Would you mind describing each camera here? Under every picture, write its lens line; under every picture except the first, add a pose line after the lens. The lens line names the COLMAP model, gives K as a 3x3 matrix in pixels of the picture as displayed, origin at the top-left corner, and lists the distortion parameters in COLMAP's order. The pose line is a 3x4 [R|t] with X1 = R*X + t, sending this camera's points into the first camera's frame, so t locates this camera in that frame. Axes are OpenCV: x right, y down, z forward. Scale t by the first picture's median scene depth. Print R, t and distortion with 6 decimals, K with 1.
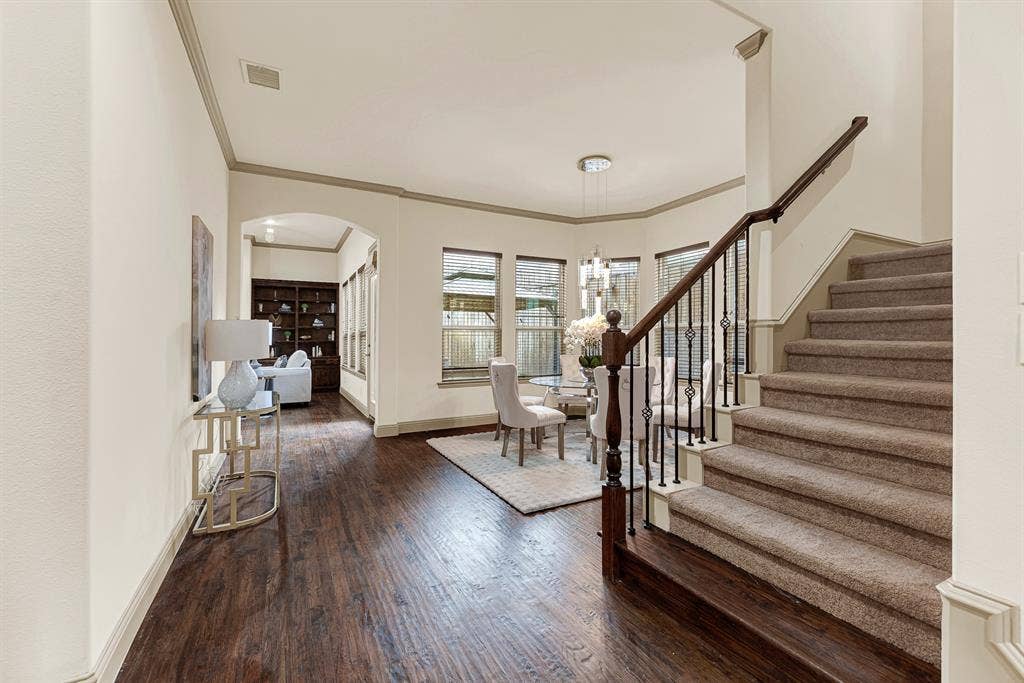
lens RADIAL K [[423.9, 0, 509.4], [0, 423.9, 337.3], [0, 0, 1]] dist [-0.003714, -0.000612]
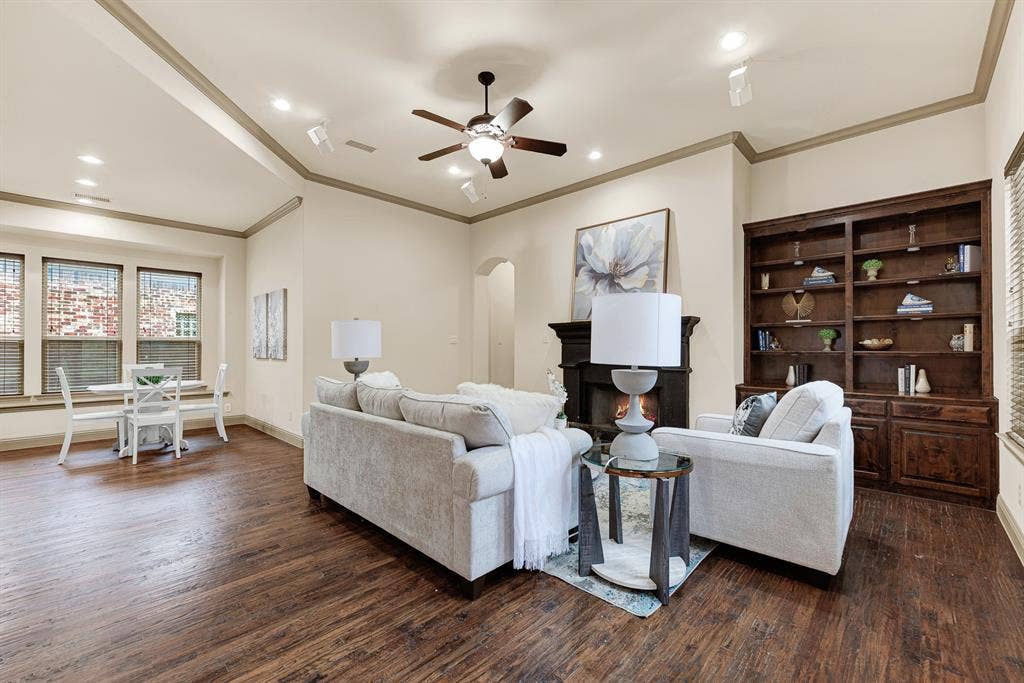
lens RADIAL K [[423.9, 0, 509.8], [0, 423.9, 342.9], [0, 0, 1]] dist [-0.003714, -0.000612]
pose [[0.312211, -0.008307, -0.949977, -0.212348], [0.003661, 0.999965, -0.007541, 0.001484], [0.950006, -0.001123, 0.312230, 0.552652]]
